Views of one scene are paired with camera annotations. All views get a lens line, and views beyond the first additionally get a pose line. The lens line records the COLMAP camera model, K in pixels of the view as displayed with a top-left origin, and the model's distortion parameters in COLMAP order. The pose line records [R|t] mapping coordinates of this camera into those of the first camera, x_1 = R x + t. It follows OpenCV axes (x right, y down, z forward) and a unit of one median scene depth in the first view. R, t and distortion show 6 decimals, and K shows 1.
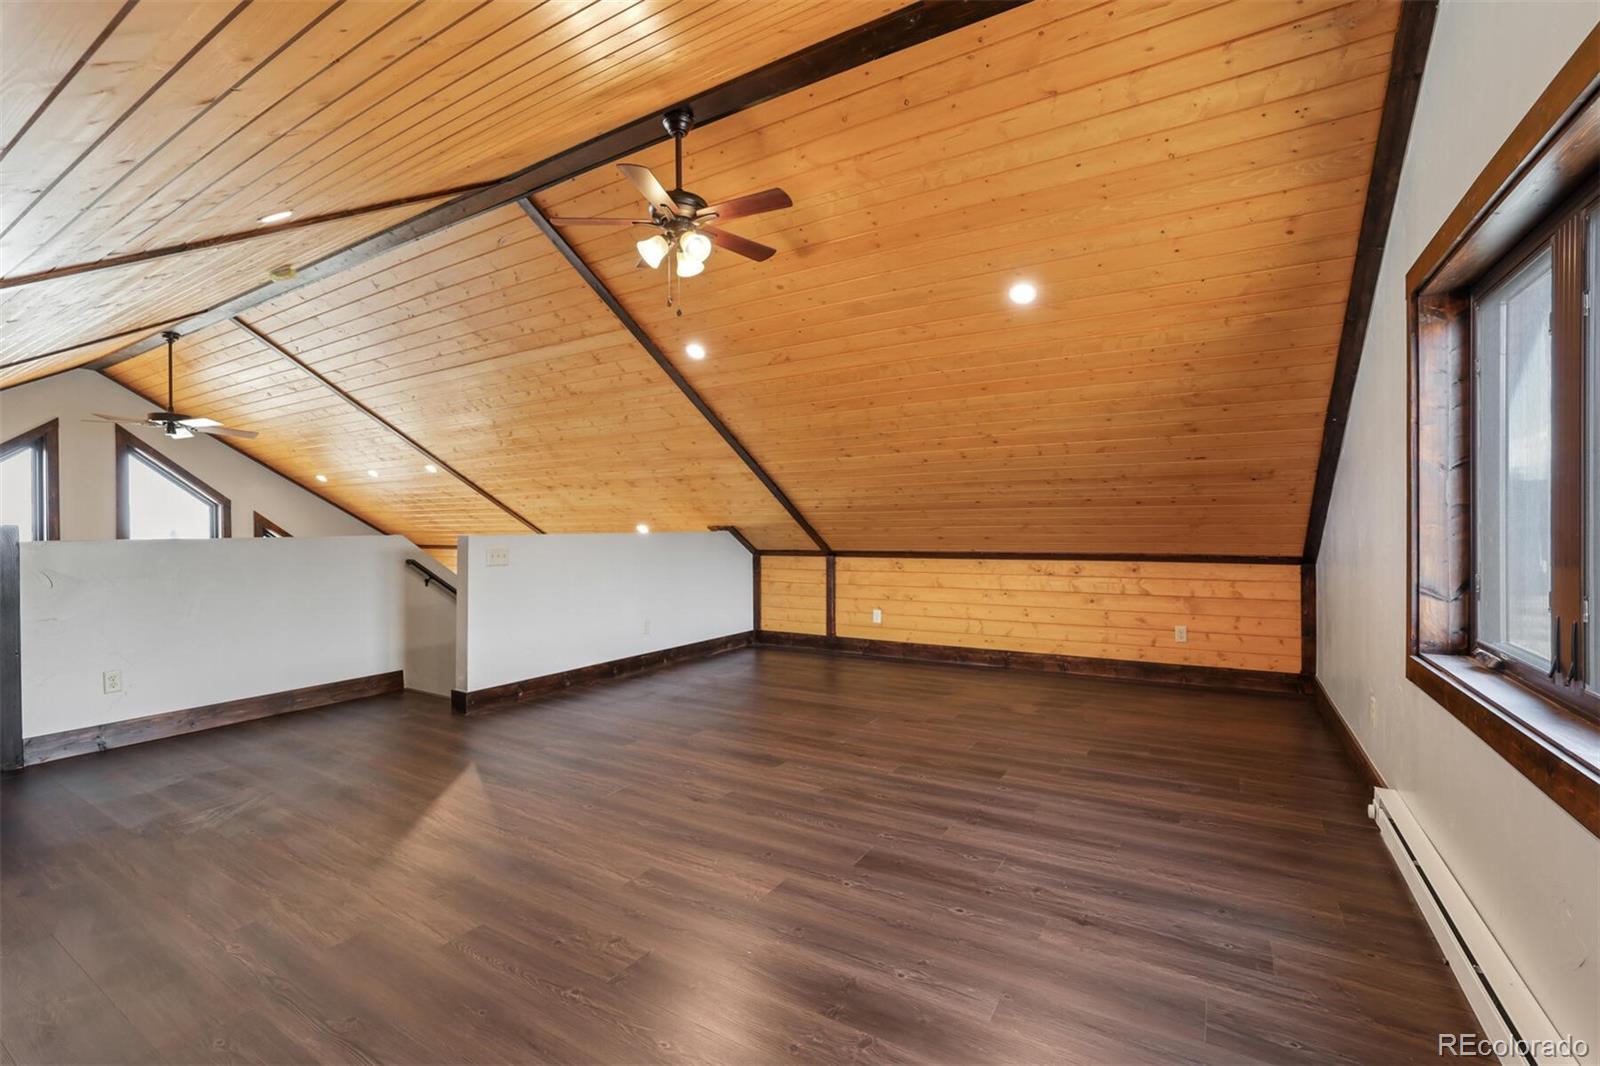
lens RADIAL K [[709.6, 0, 800.0], [0, 709.6, 533.0], [0, 0, 1]] dist [-0.044822, 0.015243]
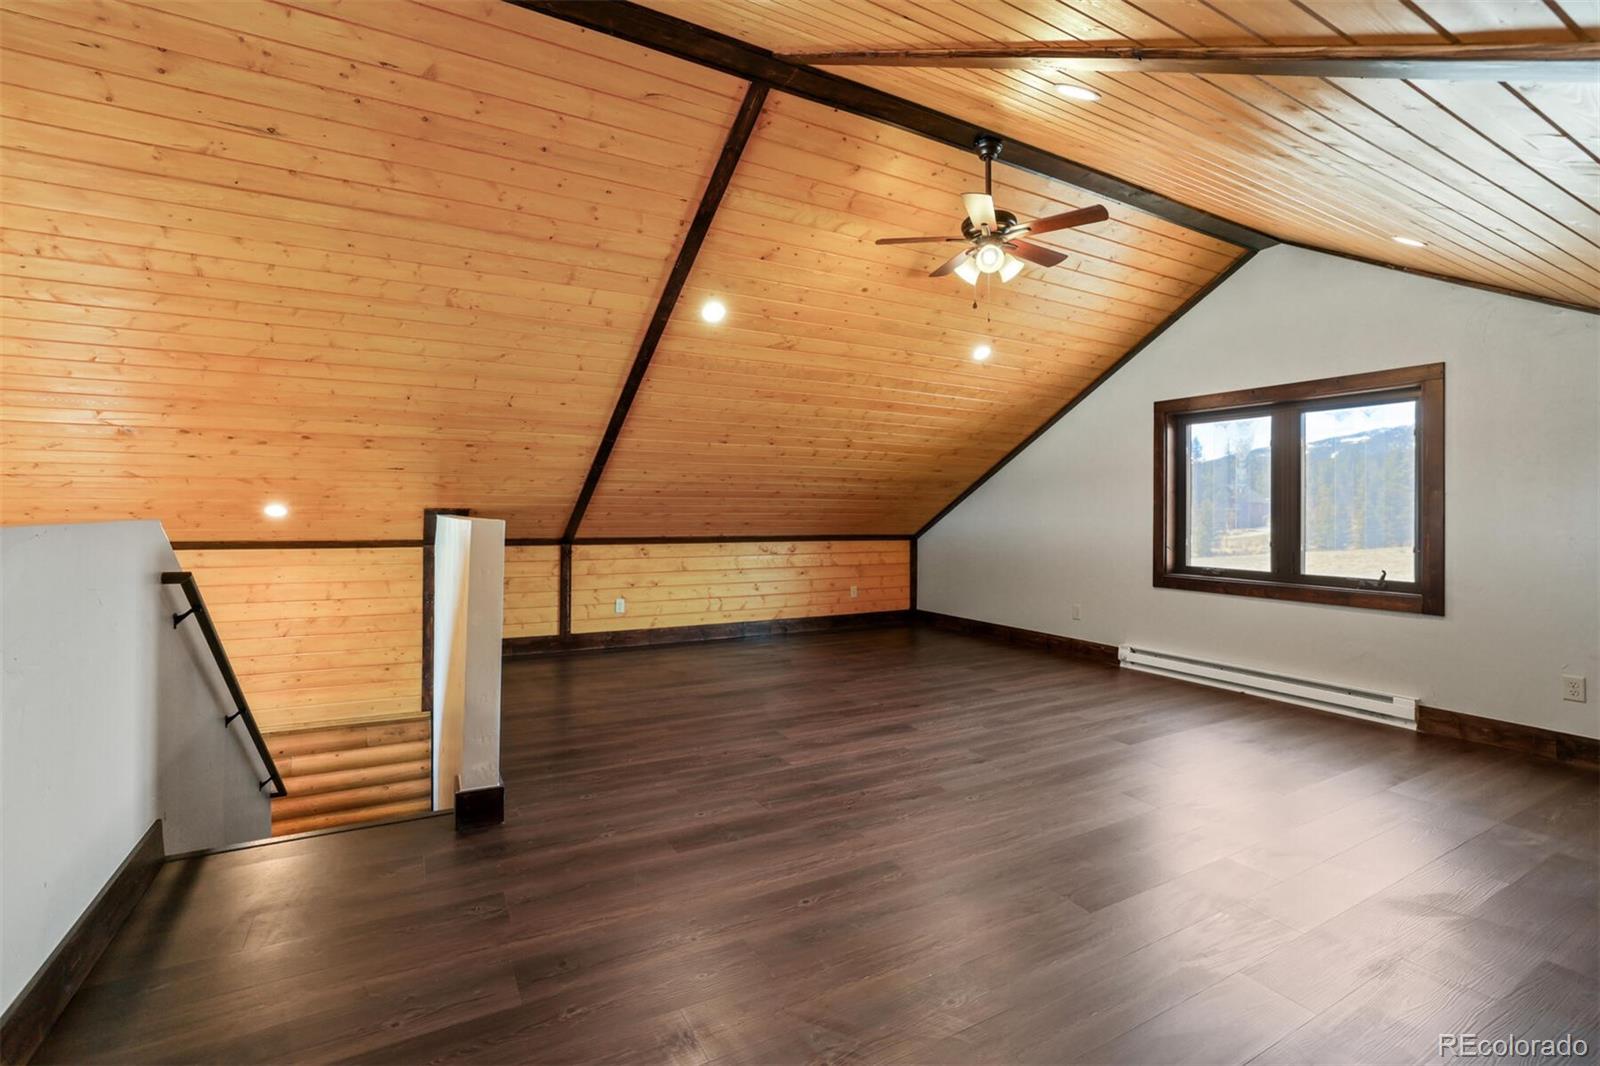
lens RADIAL K [[690.7, 0, 788.5], [0, 690.7, 506.3], [0, 0, 1]] dist [-0.046096, 0.021076]
pose [[0.507980, 0.018753, 0.861164, -0.662995], [-0.003661, 0.999801, -0.019612, 0.000974], [-0.861361, 0.006810, 0.507948, 0.384900]]
